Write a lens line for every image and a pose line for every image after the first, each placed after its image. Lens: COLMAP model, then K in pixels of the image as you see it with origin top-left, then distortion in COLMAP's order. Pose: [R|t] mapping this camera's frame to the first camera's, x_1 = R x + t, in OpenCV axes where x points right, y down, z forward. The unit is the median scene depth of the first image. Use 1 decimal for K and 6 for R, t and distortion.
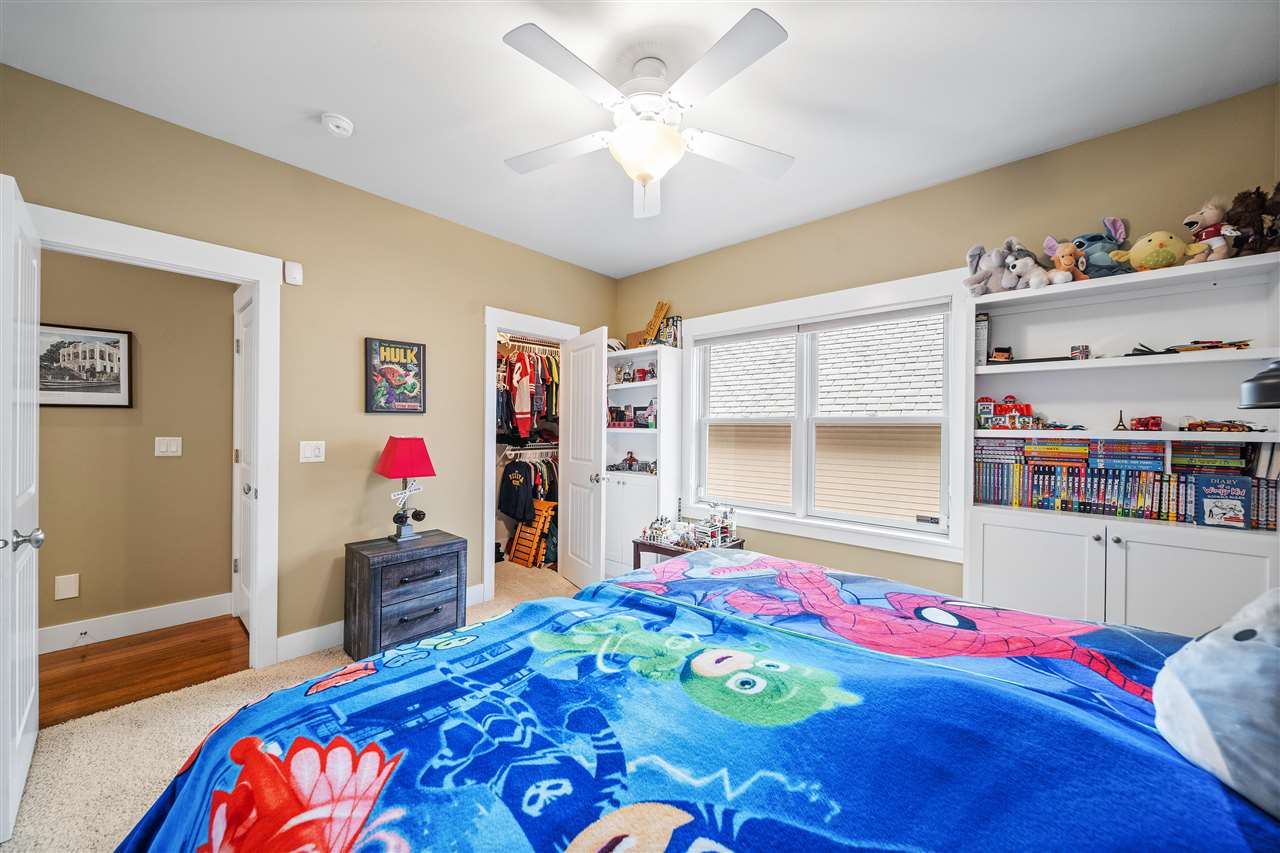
lens RADIAL K [[468.0, 0, 641.0], [0, 468.0, 430.4], [0, 0, 1]] dist [0.000772, -0.001194]
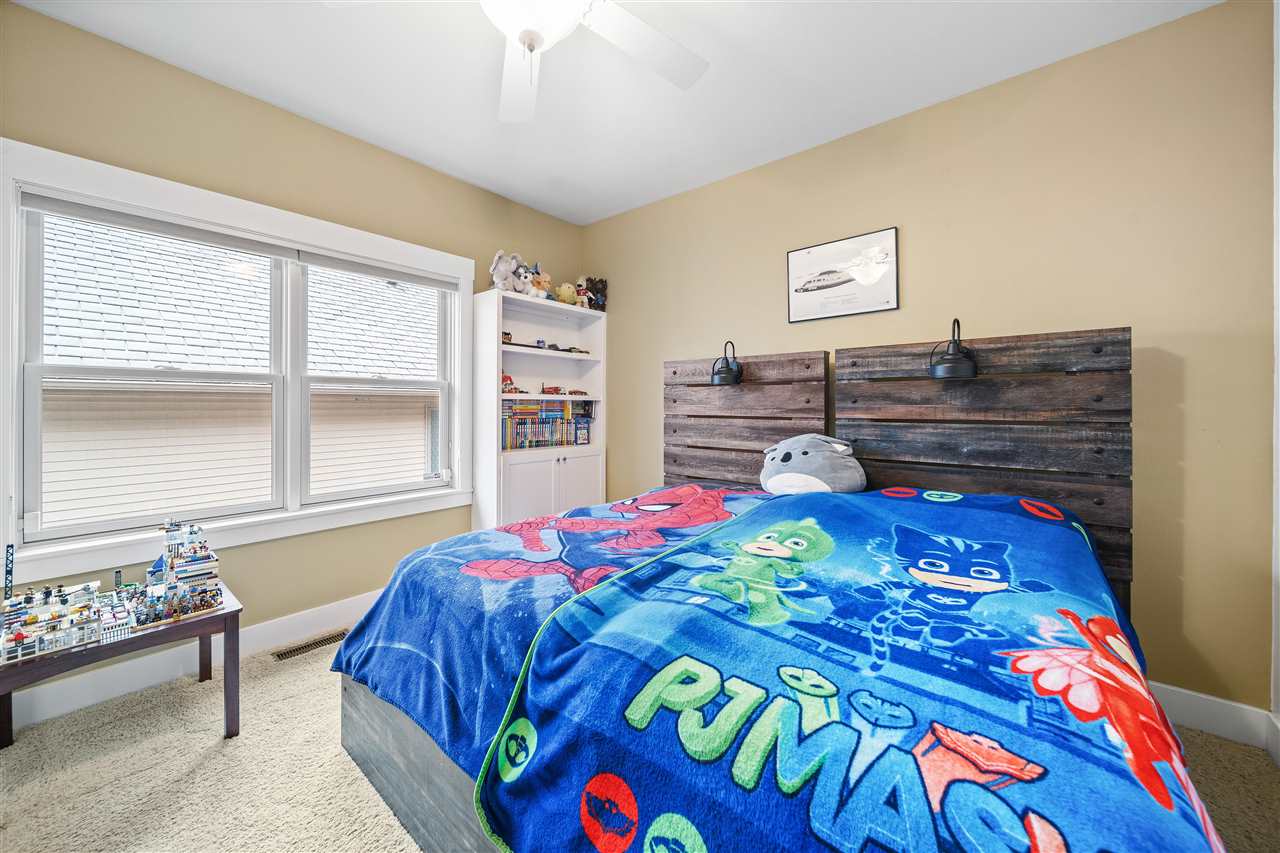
lens RADIAL K [[468.0, 0, 631.3], [0, 468.0, 399.0], [0, 0, 1]] dist [0.000772, -0.001194]
pose [[-0.033442, 0.002089, 0.999438, -1.247624], [0.003012, 0.999993, -0.001989, 0.038814], [-0.999436, 0.002944, -0.033448, 1.476569]]
